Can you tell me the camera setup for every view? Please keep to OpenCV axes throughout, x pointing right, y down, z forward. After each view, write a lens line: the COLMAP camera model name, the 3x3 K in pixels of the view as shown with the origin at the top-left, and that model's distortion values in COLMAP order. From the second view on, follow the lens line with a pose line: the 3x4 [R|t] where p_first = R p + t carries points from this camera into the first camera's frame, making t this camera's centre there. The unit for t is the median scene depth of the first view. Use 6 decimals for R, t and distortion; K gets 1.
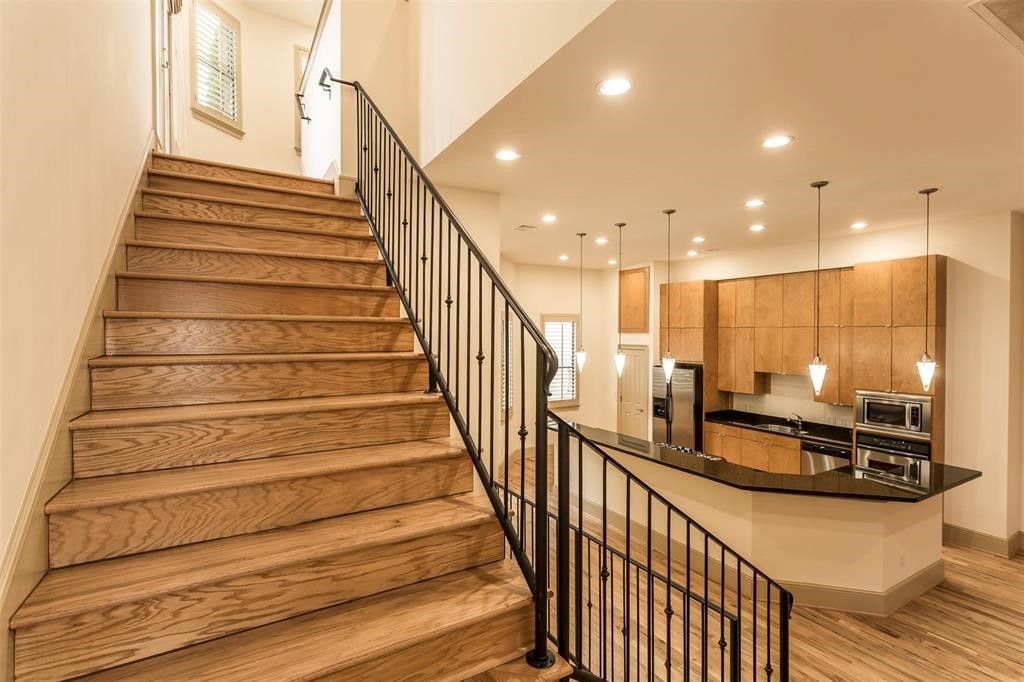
lens RADIAL K [[480.9, 0, 512.5], [0, 480.9, 337.3], [0, 0, 1]] dist [0.002875, -0.000482]
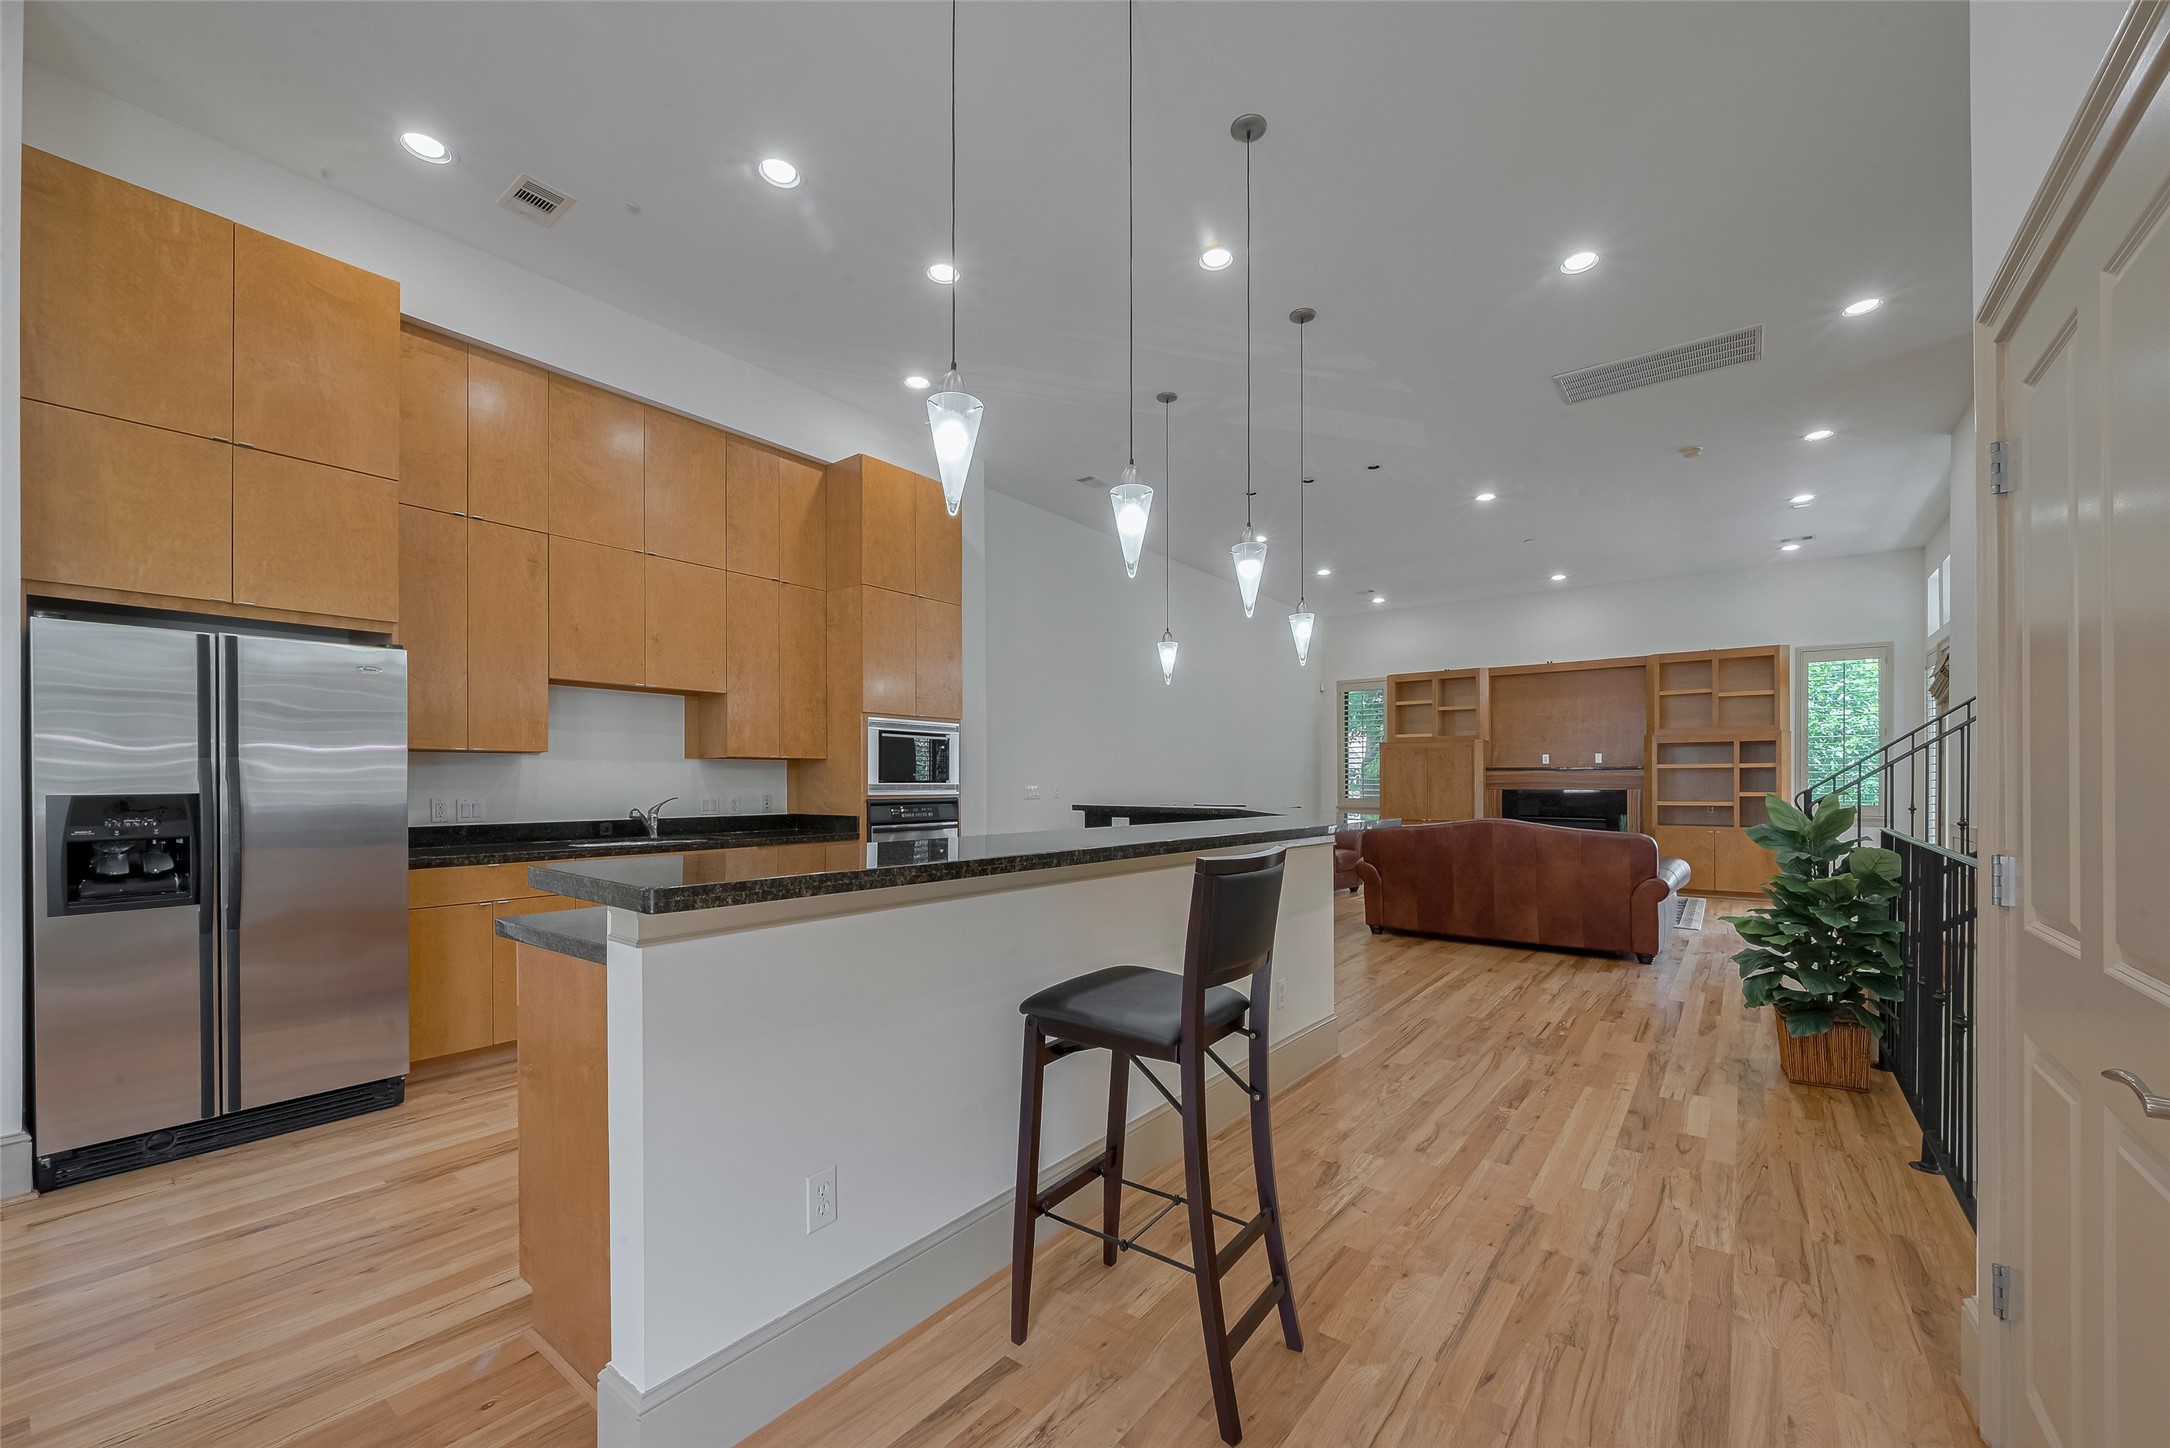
lens RADIAL K [[854.1, 0, 1081.7], [0, 854.1, 781.0], [0, 0, 1]] dist [-0.005504, 0.000150]
pose [[-0.372814, -0.000867, 0.927906, -0.140408], [0.007222, 0.999967, 0.003835, 0.145622], [-0.927878, 0.008131, -0.372795, 0.935782]]
